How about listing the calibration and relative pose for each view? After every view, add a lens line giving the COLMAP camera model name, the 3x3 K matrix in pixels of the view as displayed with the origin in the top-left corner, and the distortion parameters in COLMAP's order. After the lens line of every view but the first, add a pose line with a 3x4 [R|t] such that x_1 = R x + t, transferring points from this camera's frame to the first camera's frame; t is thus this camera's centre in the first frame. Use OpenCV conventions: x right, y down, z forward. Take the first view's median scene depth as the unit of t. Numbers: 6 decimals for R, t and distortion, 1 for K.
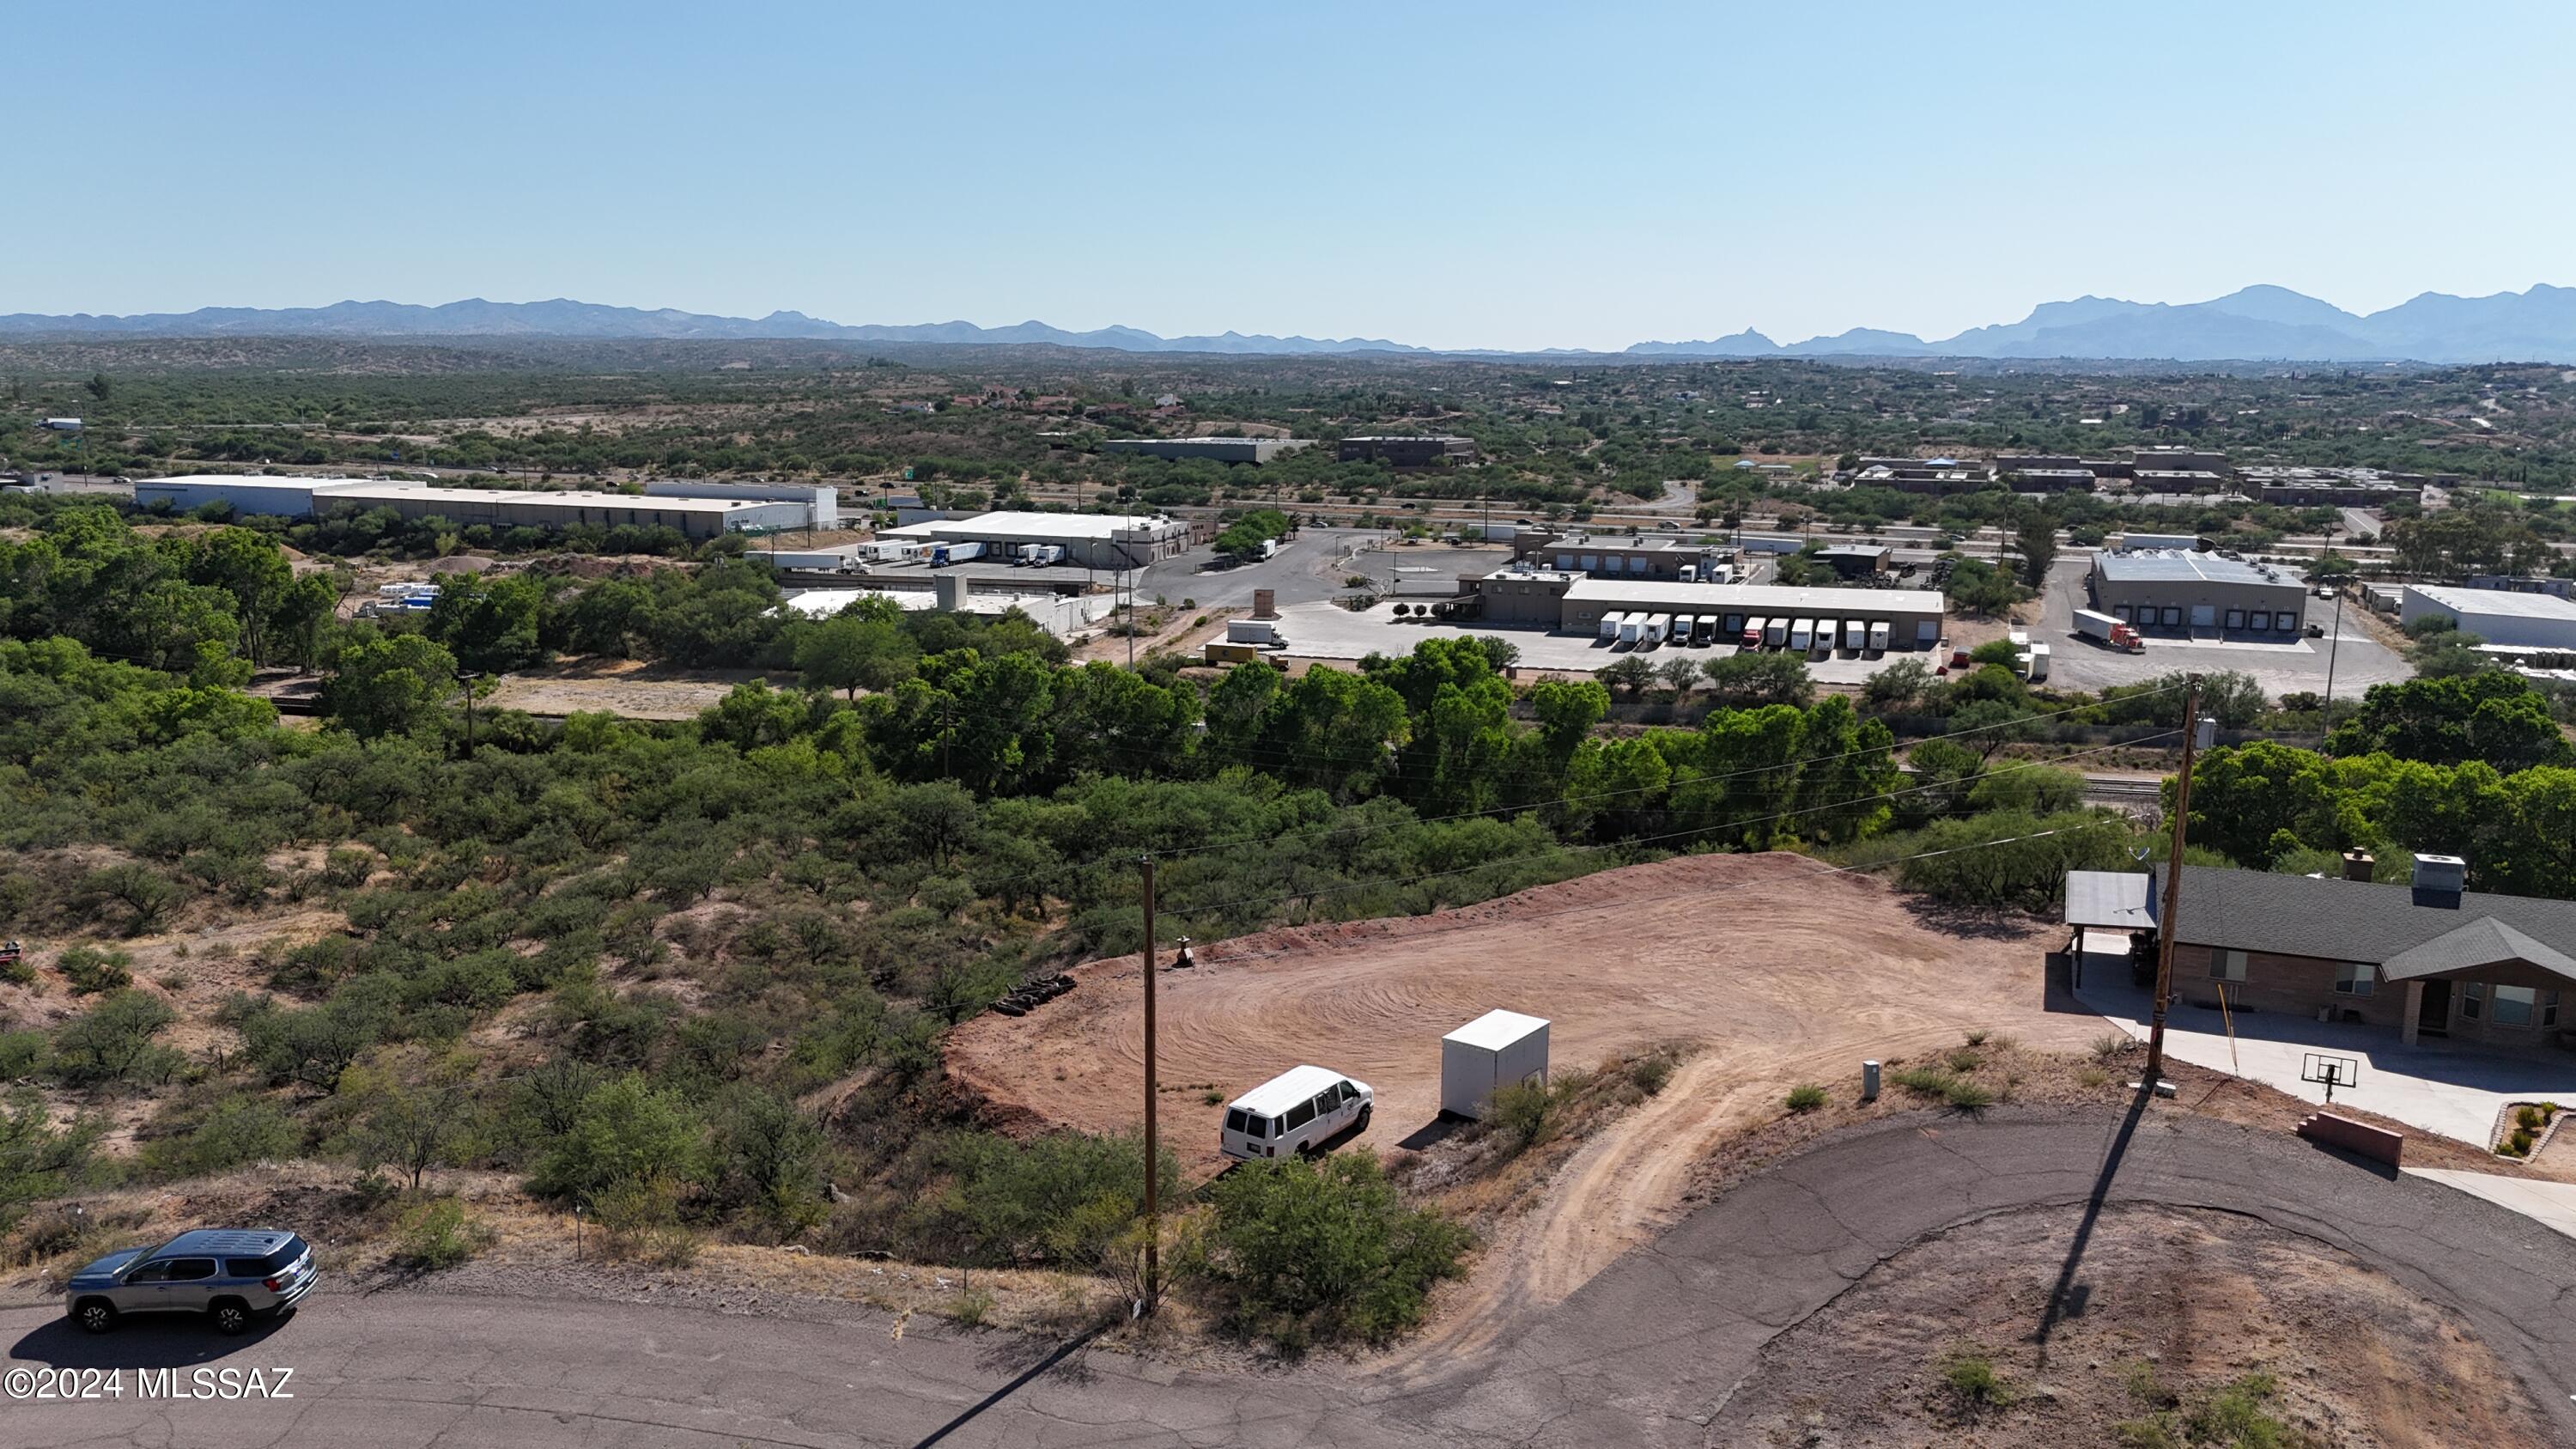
lens RADIAL K [[1885.3, 0, 1284.1], [0, 1885.3, 733.7], [0, 0, 1]] dist [0.076714, -0.072659]
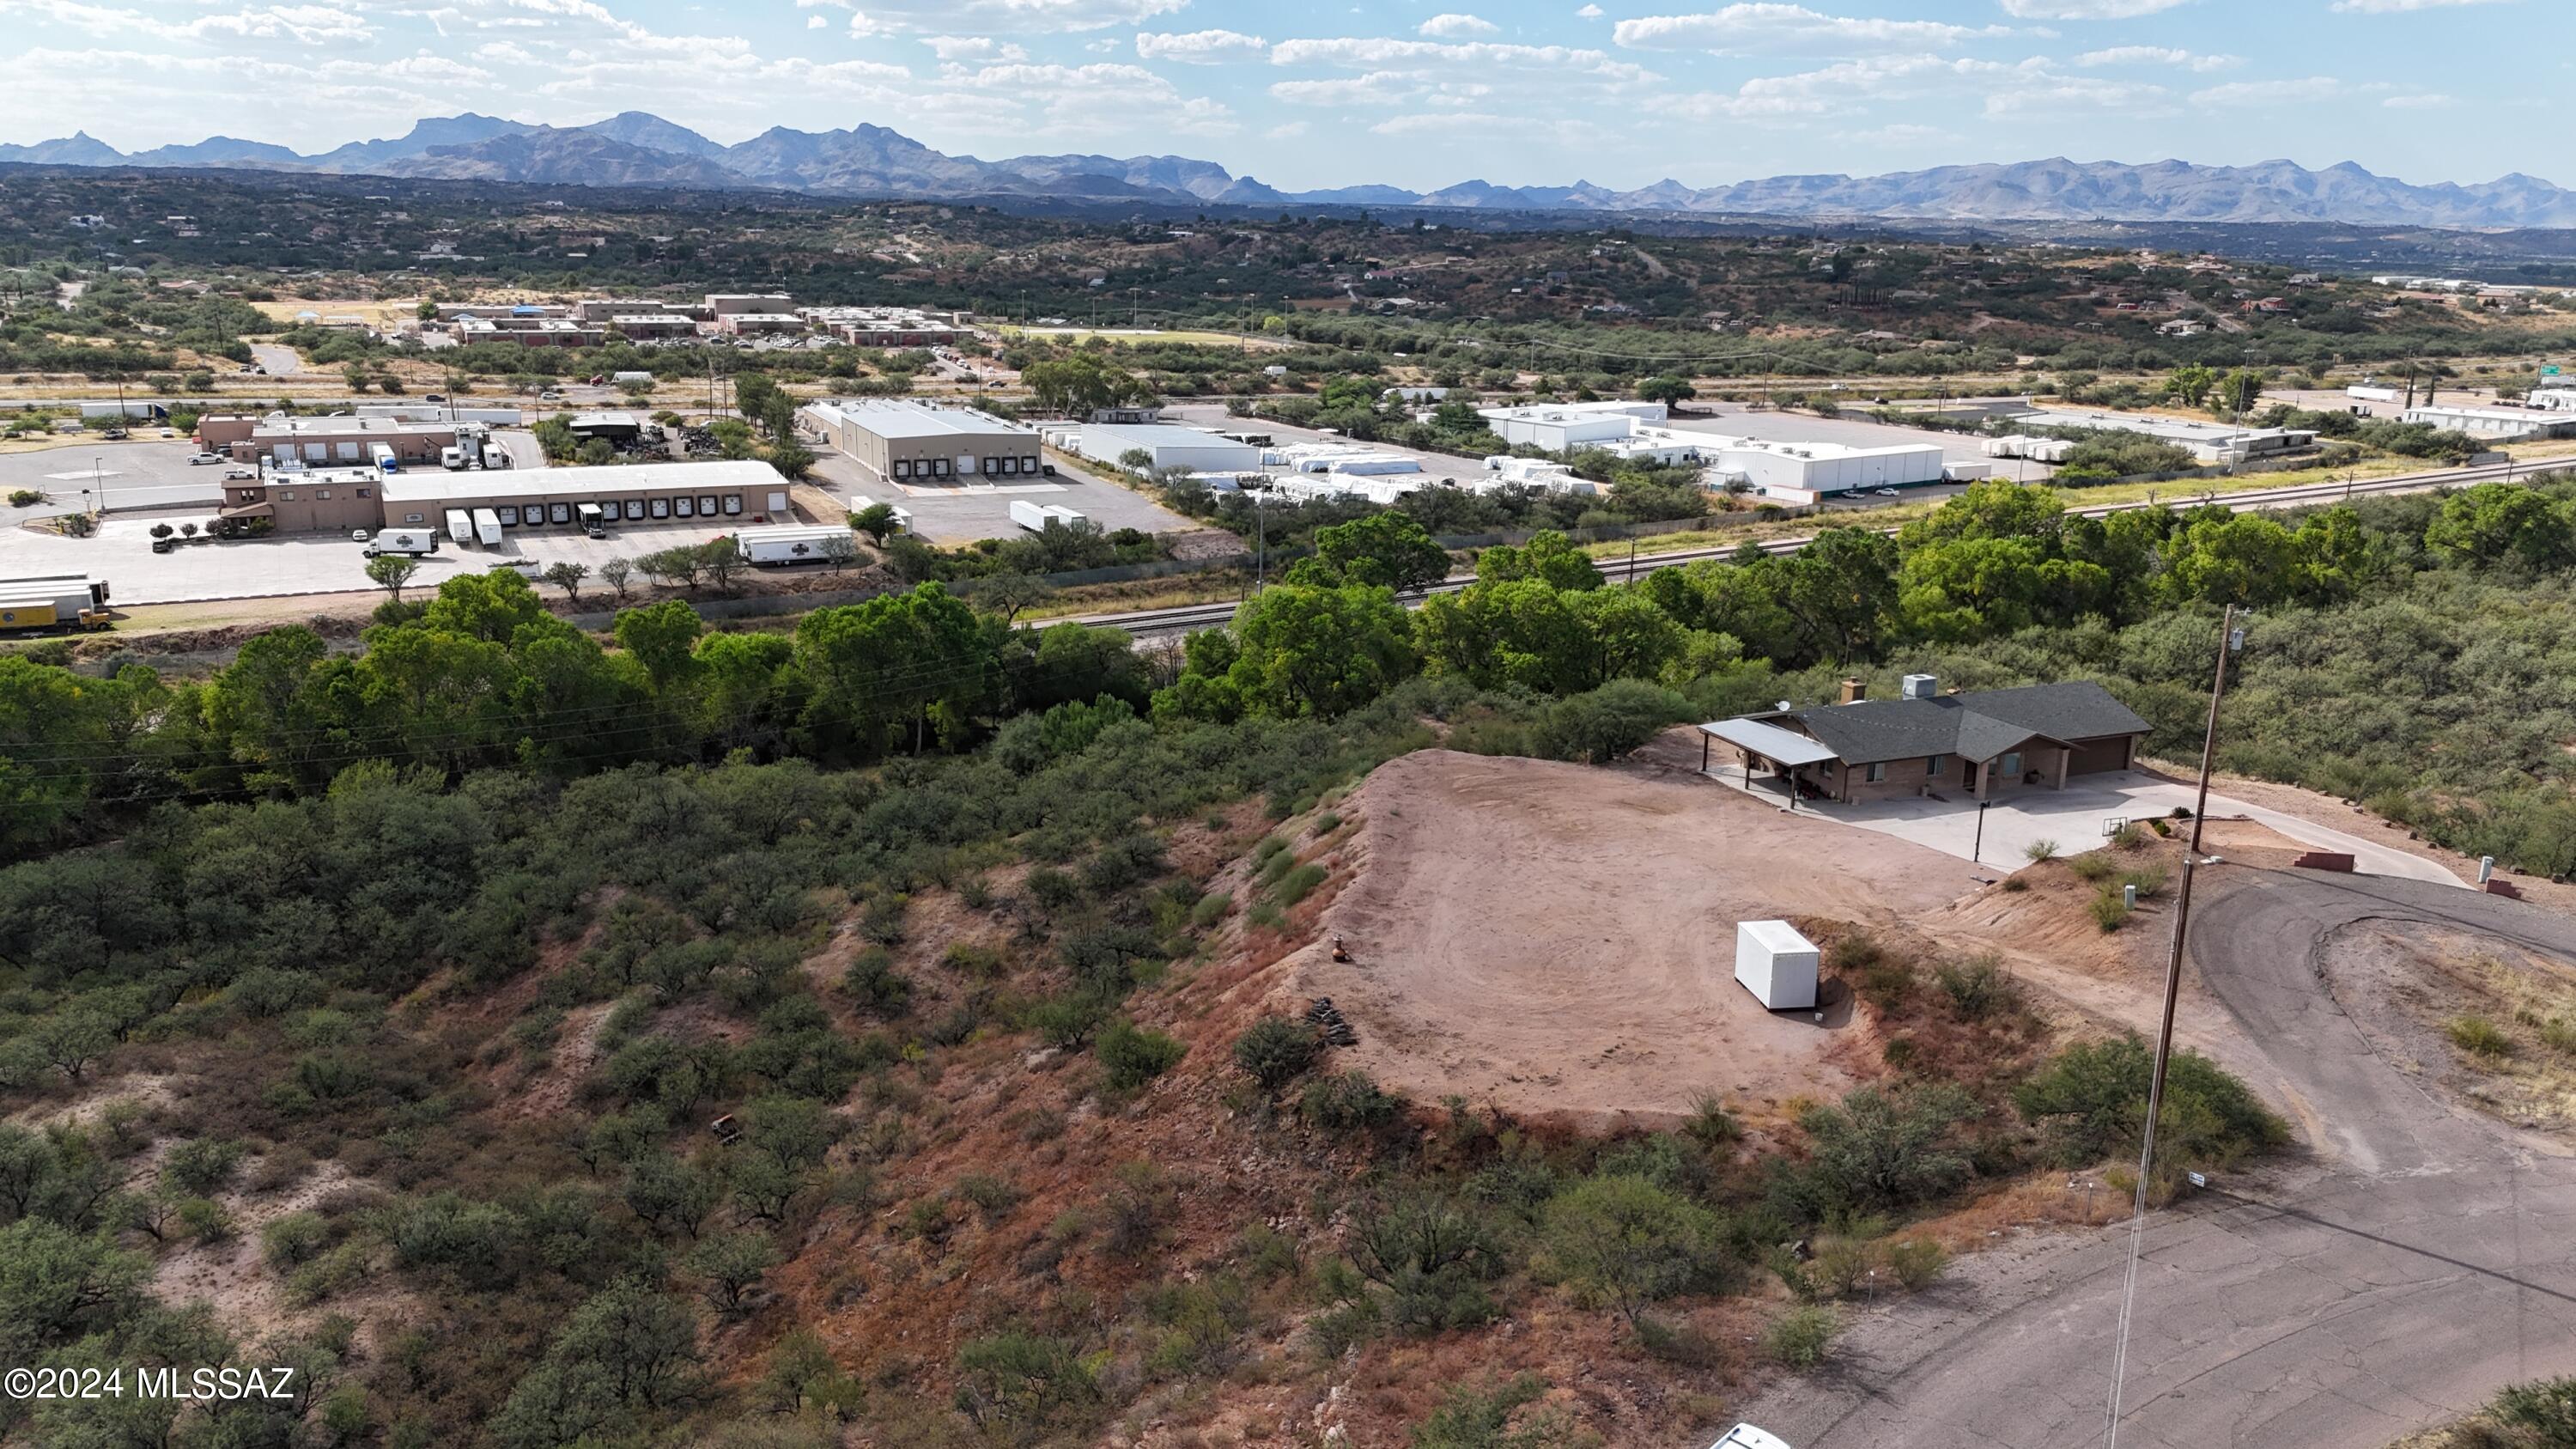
lens RADIAL K [[1885.3, 0, 1284.3], [0, 1885.3, 702.1], [0, 0, 1]] dist [0.076714, -0.072659]
pose [[0.713320, -0.169462, 0.680042, -0.143274], [0.119446, 0.985526, 0.120296, -0.028598], [-0.690585, -0.004581, 0.723237, 0.044773]]
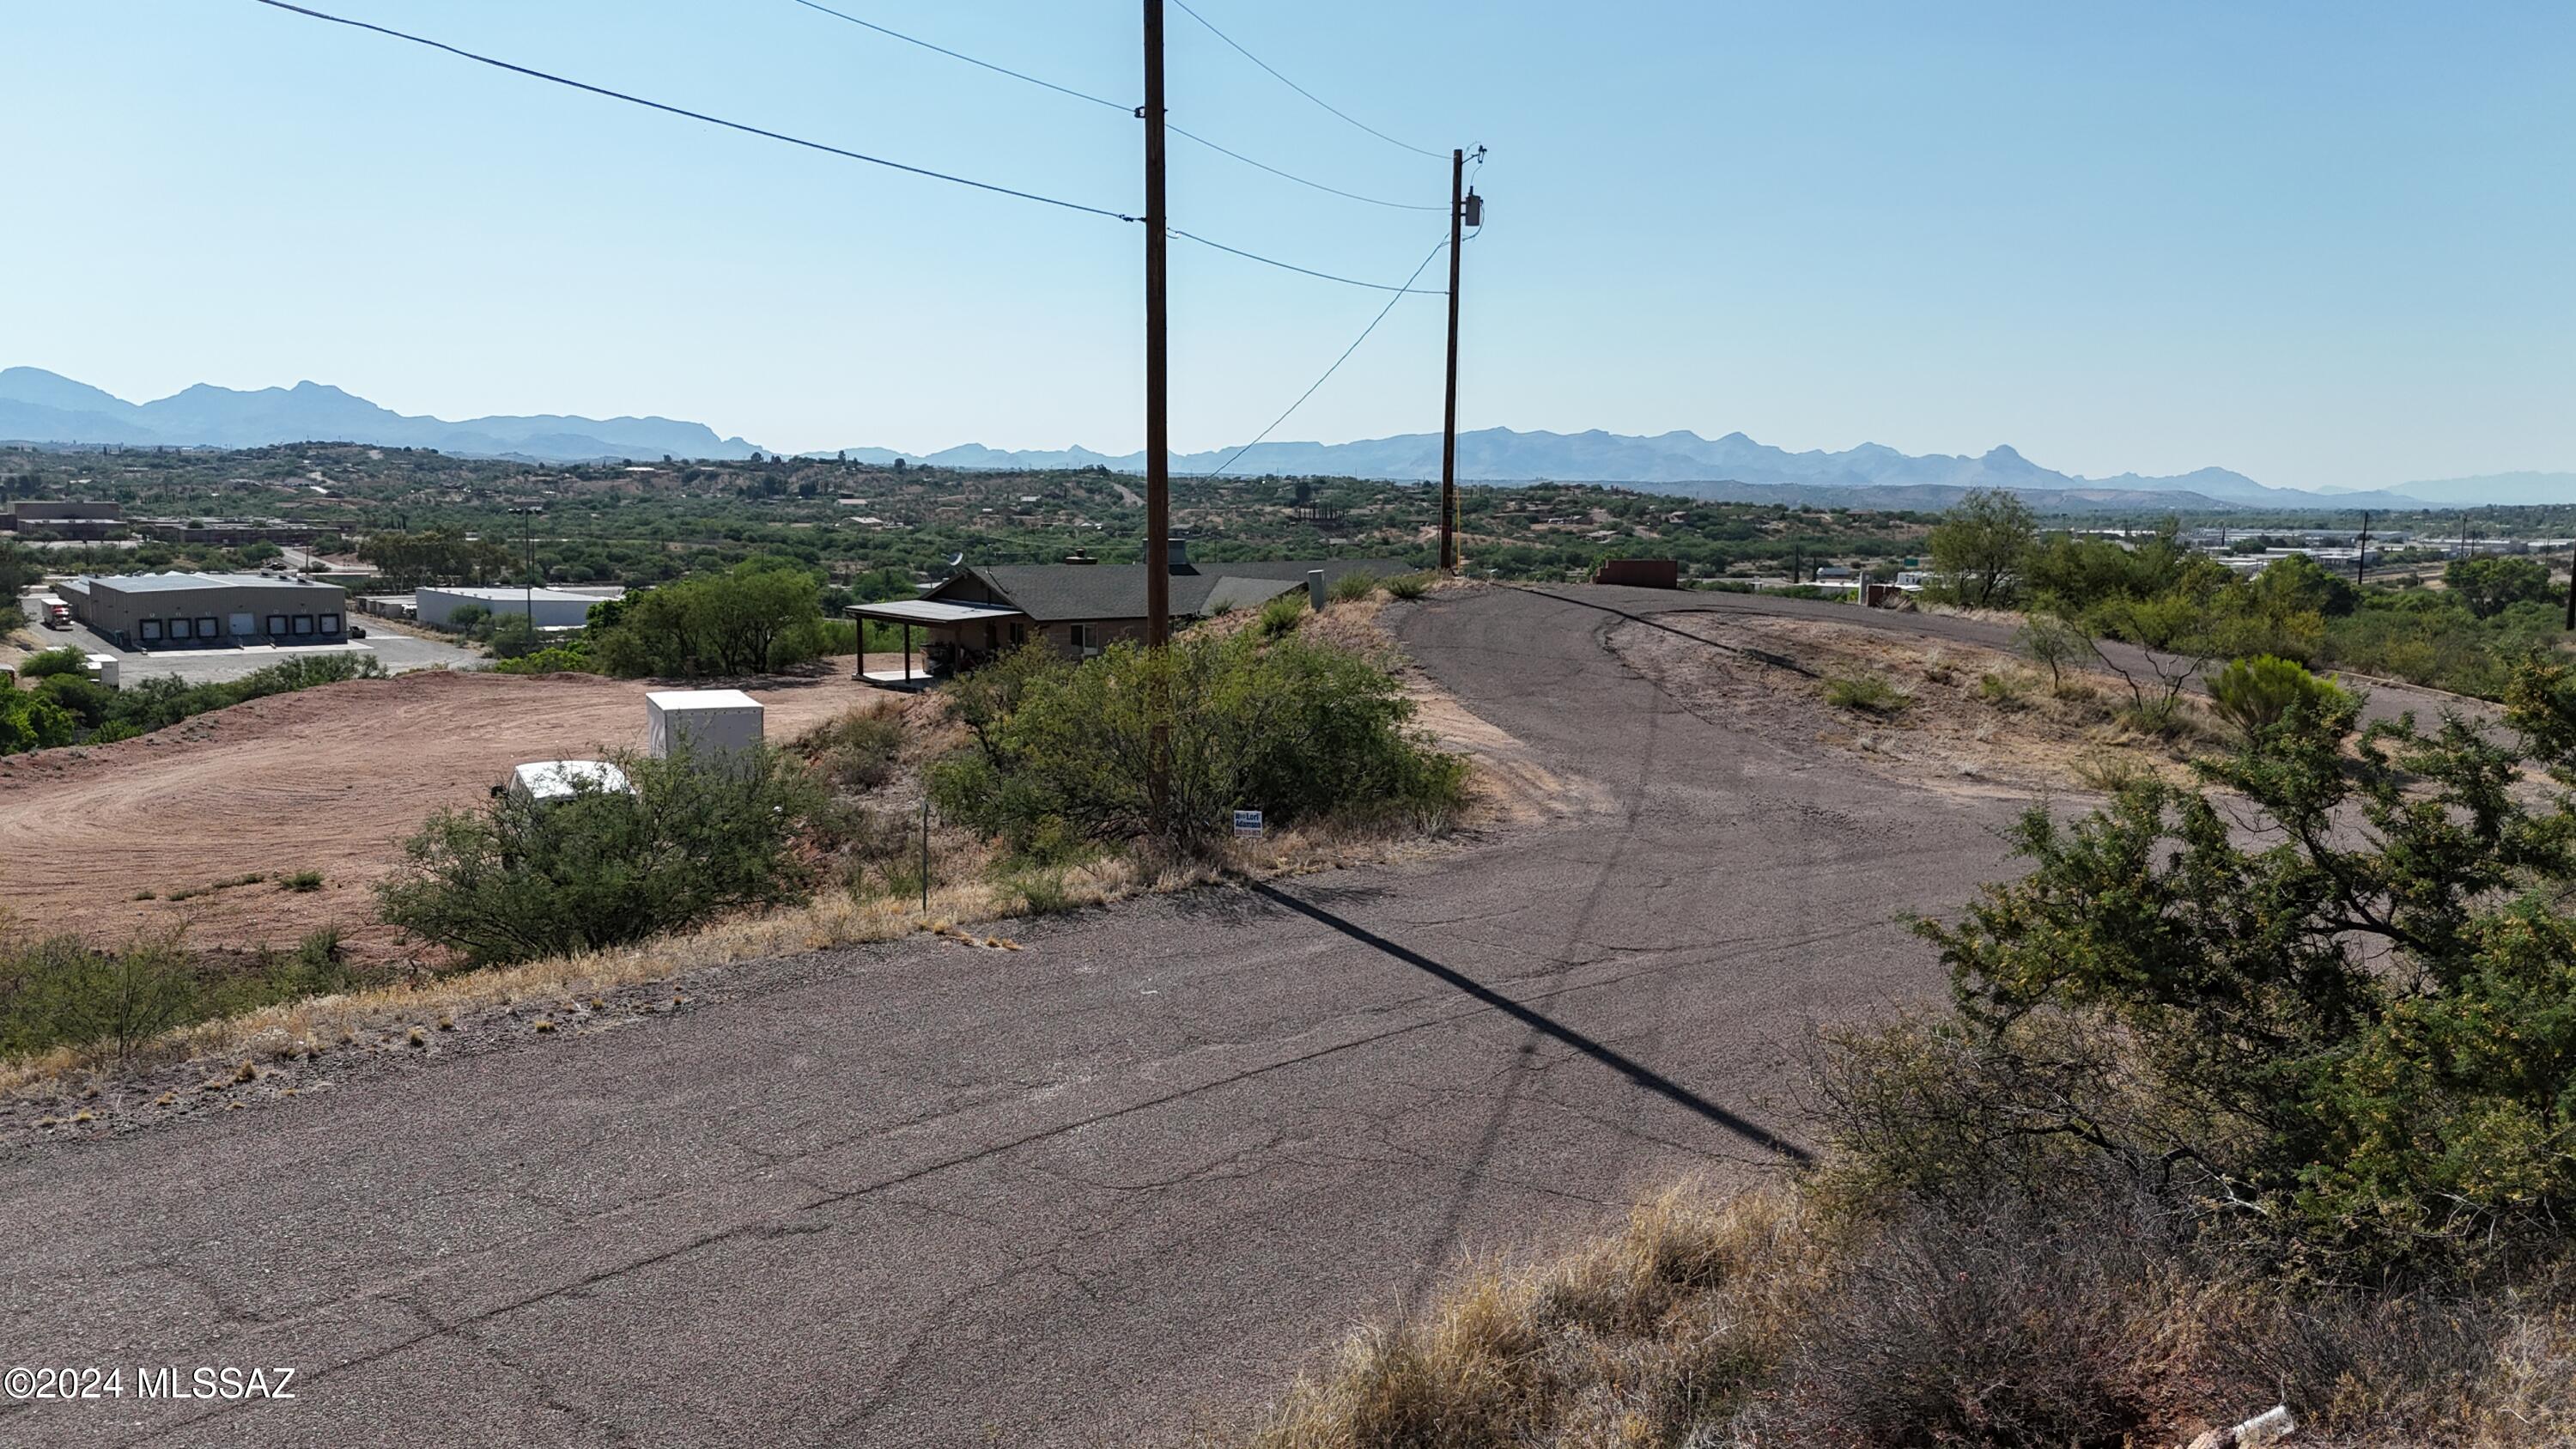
lens RADIAL K [[1885.3, 0, 1277.2], [0, 1885.3, 741.7], [0, 0, 1]] dist [0.076714, -0.072659]
pose [[0.513267, -0.116064, 0.850345, -0.052862], [0.151167, 0.987549, 0.043547, 0.025618], [-0.844811, 0.106193, 0.524421, 0.070579]]
